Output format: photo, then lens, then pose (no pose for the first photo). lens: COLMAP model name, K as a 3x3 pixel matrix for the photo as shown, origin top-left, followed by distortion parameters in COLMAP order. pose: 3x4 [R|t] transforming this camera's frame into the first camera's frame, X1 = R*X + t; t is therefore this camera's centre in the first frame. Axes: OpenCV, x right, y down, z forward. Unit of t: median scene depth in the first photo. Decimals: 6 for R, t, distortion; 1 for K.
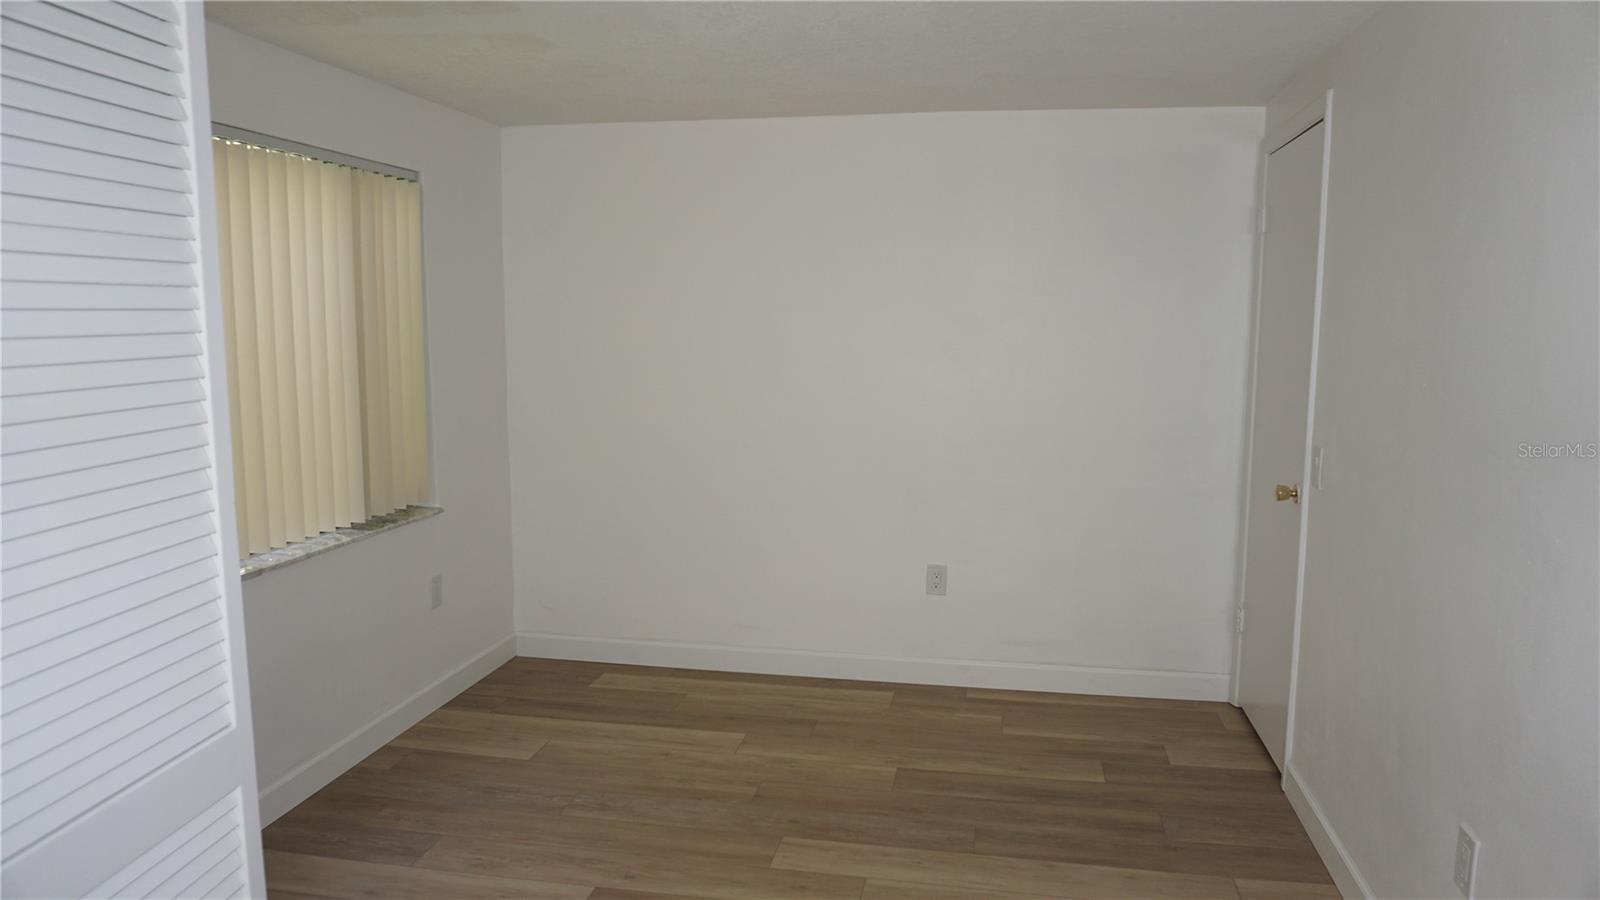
lens RADIAL K [[1080.3, 0, 806.7], [0, 1080.3, 460.0], [0, 0, 1]] dist [-0.048543, 0.046891]
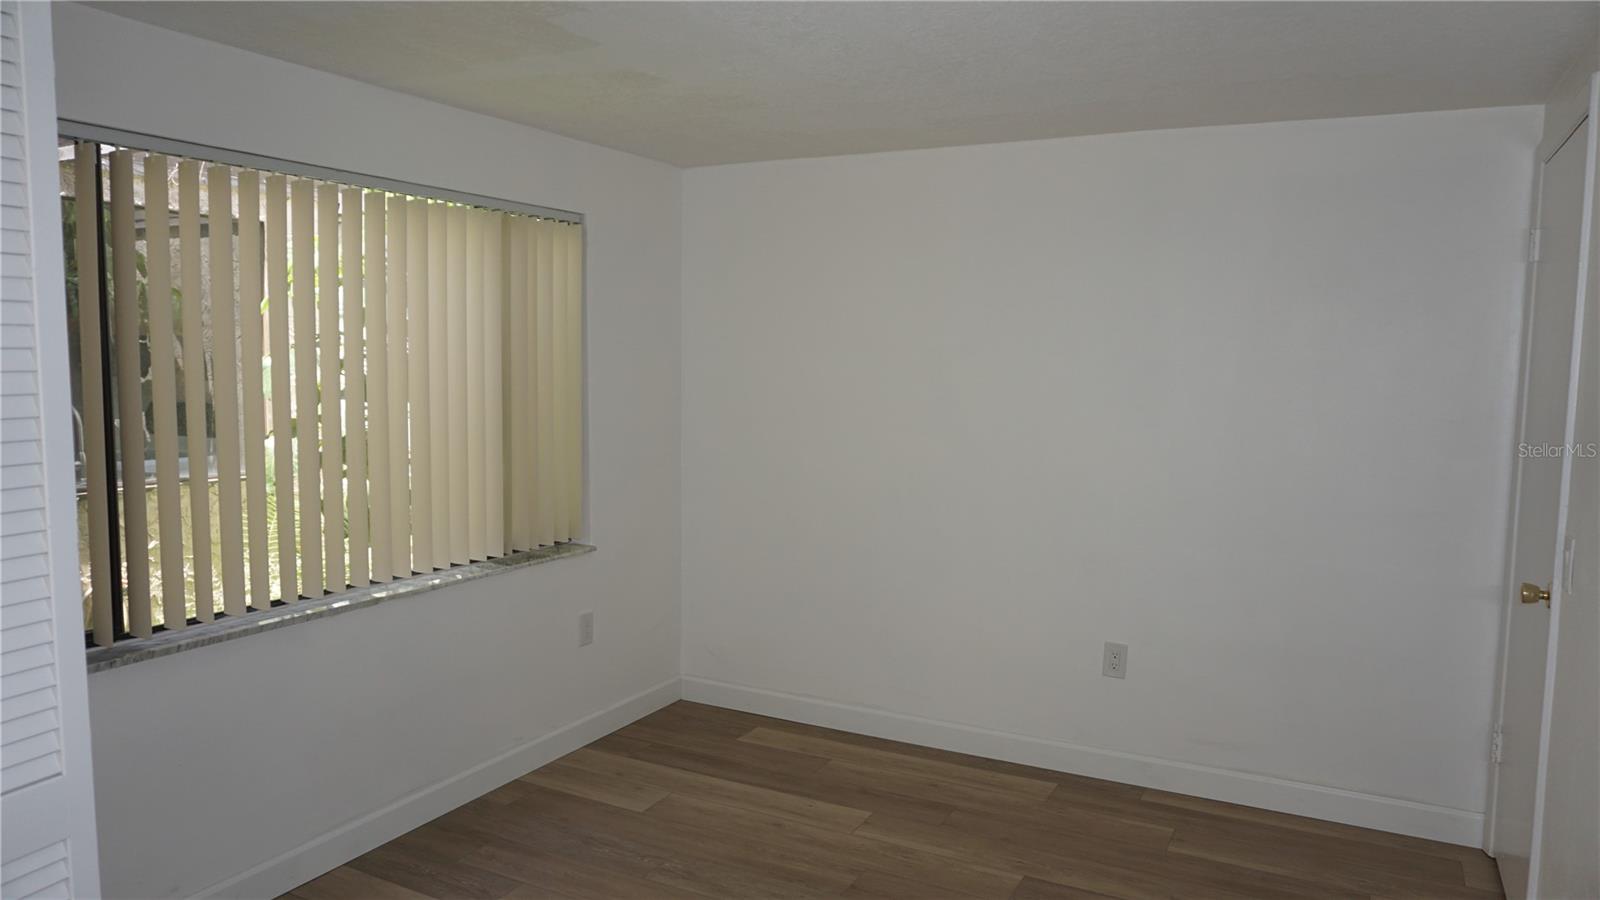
lens RADIAL K [[1080.3, 0, 806.7], [0, 1080.3, 460.0], [0, 0, 1]] dist [-0.048543, 0.046891]
pose [[0.956395, 0.036365, -0.289802, 0.141779], [-0.046896, 0.998465, -0.029473, -0.015871], [0.288286, 0.041778, 0.956633, 0.092845]]
